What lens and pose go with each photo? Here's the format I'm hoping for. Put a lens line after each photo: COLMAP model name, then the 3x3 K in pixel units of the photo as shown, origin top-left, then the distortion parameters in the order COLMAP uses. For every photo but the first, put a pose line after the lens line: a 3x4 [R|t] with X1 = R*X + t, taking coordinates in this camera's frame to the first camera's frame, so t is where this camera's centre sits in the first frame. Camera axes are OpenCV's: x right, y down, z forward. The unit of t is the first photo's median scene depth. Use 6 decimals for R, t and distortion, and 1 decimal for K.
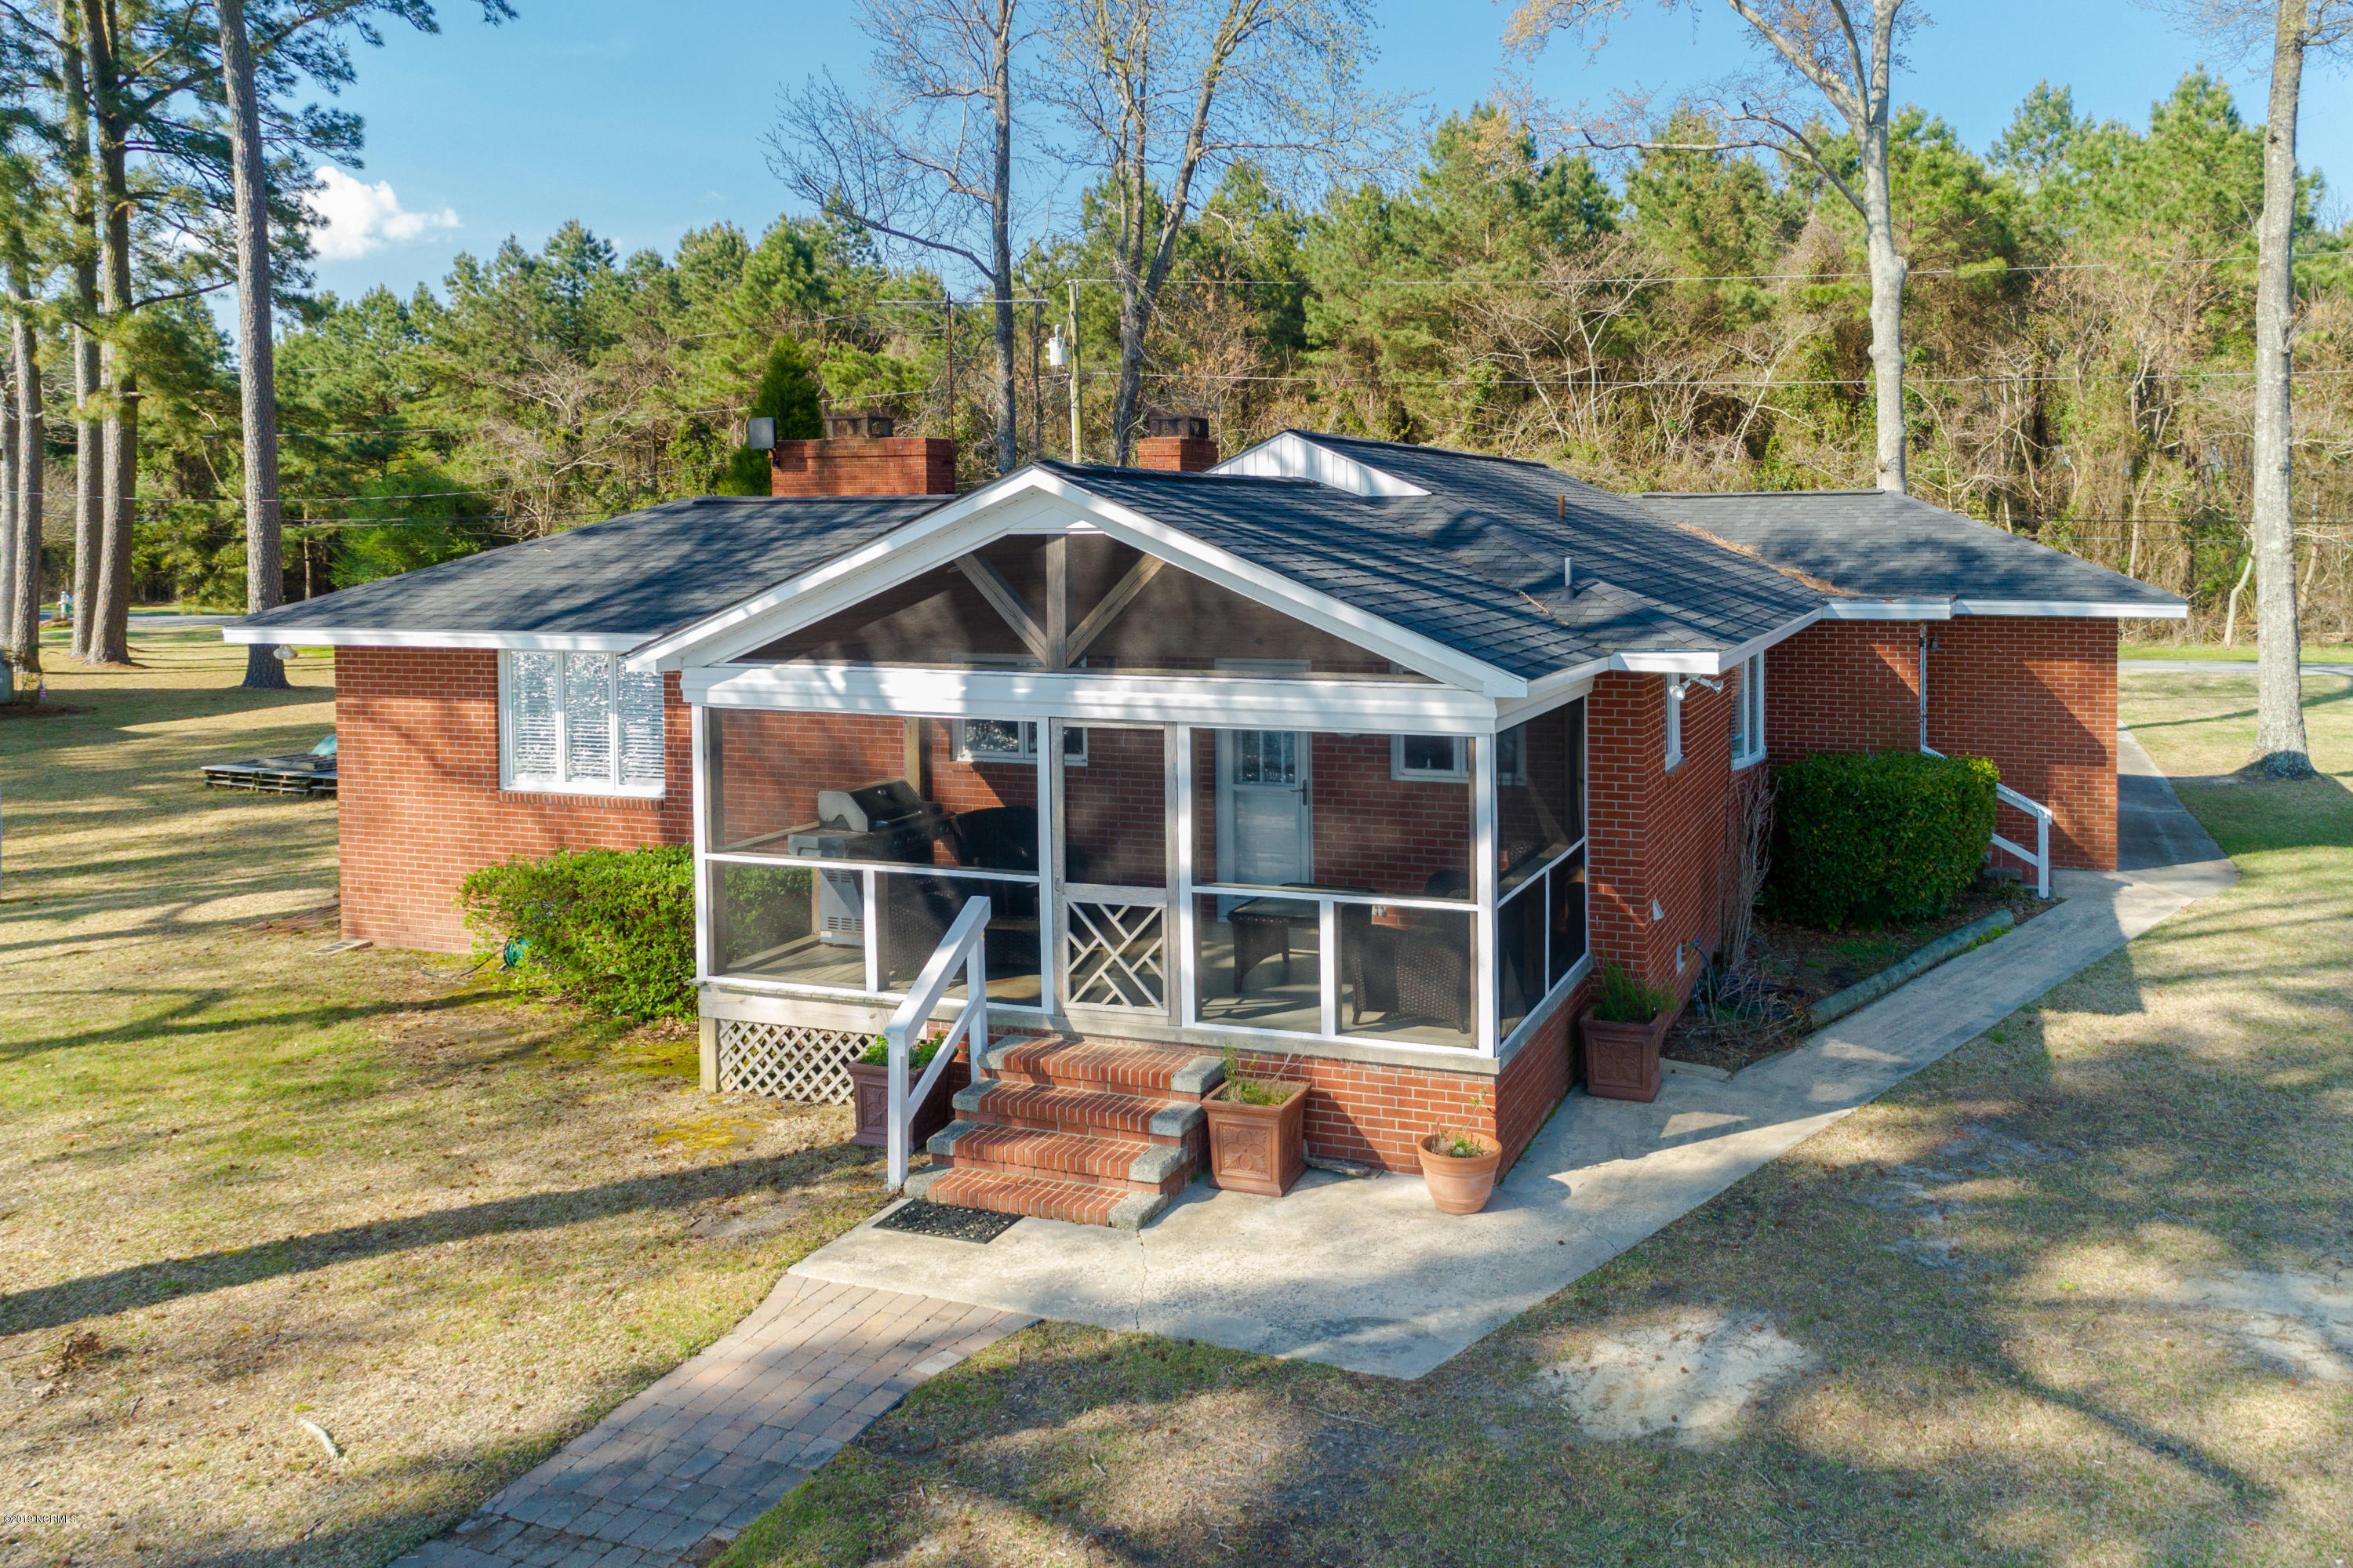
lens RADIAL K [[1725.1, 0, 1242.4], [0, 1725.1, 633.5], [0, 0, 1]] dist [0.054469, 0.000673]
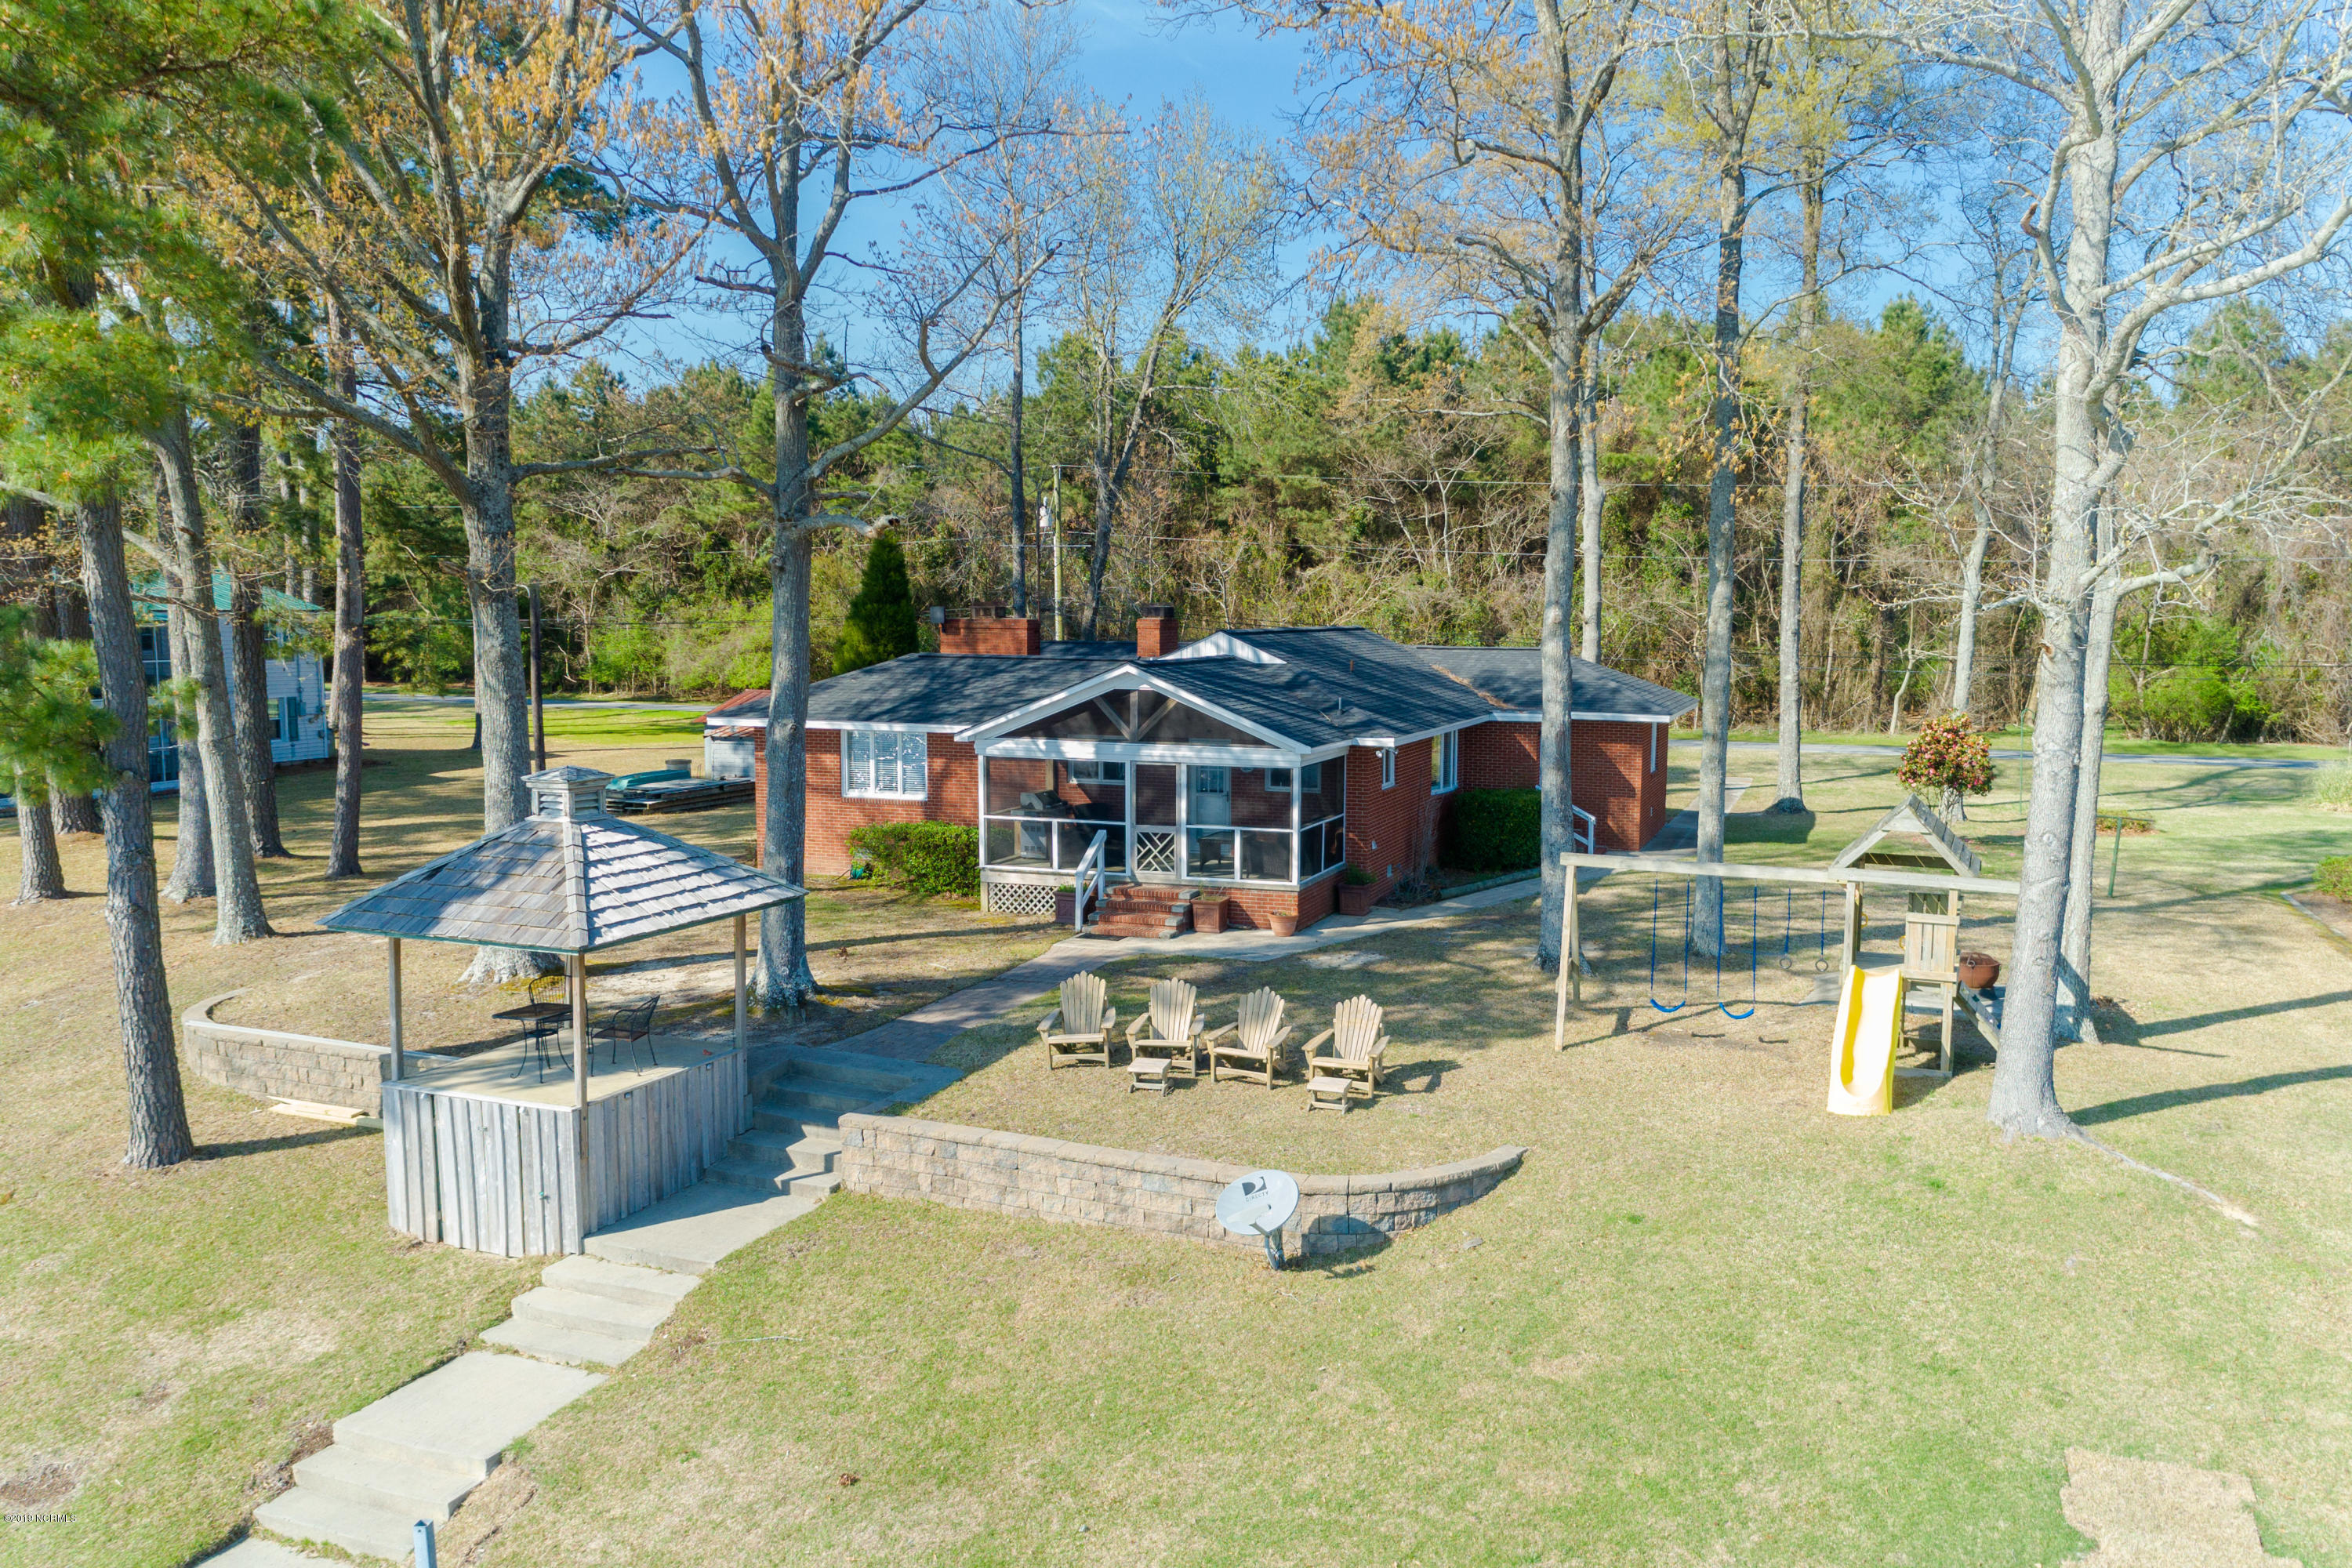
lens RADIAL K [[1643.8, 0, 1176.0], [0, 1643.8, 784.0], [0, 0, 1]] dist [-0.000161, -0.000184]
pose [[0.999825, 0.010244, 0.015642, -0.076445], [-0.010918, 0.998988, 0.043643, -0.022750], [-0.015180, -0.043806, 0.998925, -1.360048]]
